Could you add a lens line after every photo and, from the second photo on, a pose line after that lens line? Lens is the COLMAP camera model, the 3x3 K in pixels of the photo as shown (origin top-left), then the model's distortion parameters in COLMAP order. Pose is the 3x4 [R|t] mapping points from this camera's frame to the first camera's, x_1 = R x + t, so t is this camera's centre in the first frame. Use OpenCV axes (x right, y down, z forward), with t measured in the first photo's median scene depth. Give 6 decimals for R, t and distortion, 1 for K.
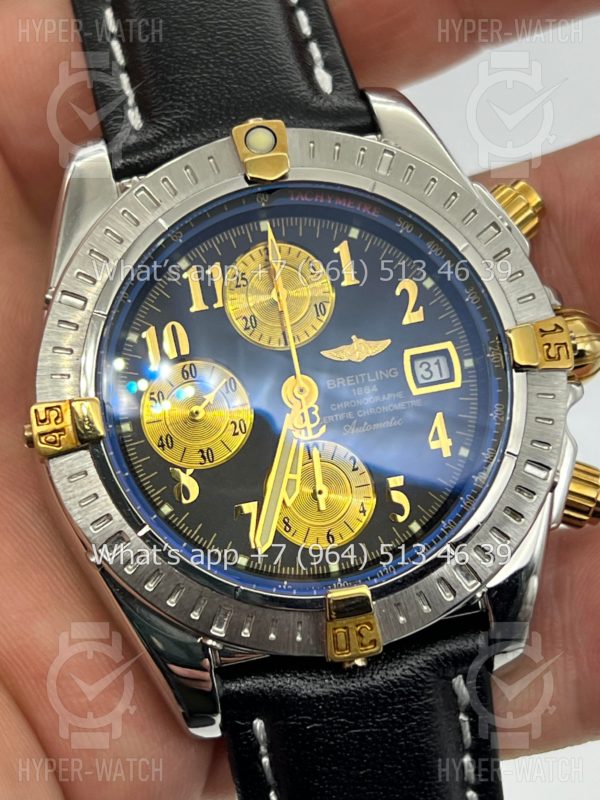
lens RADIAL K [[1864.4, 0, 292.1], [0, 1864.4, 399.4], [0, 0, 1]] dist [0.157746, 0.000000]
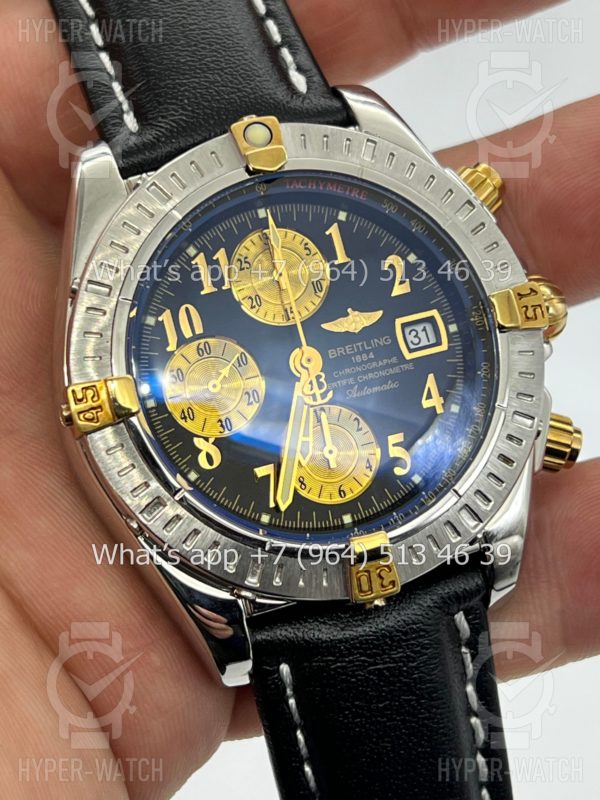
lens RADIAL K [[1864.4, 0, 272.6], [0, 1864.4, 374.6], [0, 0, 1]] dist [0.157746, 0.000000]
pose [[0.993400, -0.056837, 0.099634, -0.124225], [0.059233, 0.998018, -0.021257, 0.025398], [-0.098228, 0.027018, 0.994797, -0.088947]]
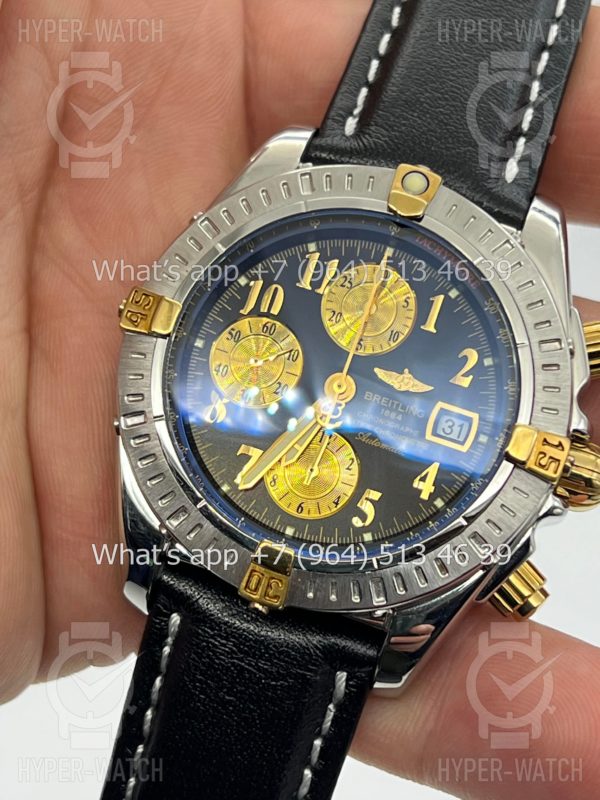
lens RADIAL K [[1864.4, 0, 314.7], [0, 1864.4, 422.1], [0, 0, 1]] dist [0.157746, 0.000000]
pose [[0.847197, 0.479977, -0.227773, 0.265513], [-0.487517, 0.872733, 0.025764, -0.007523], [0.211151, 0.089216, 0.973373, -0.137556]]
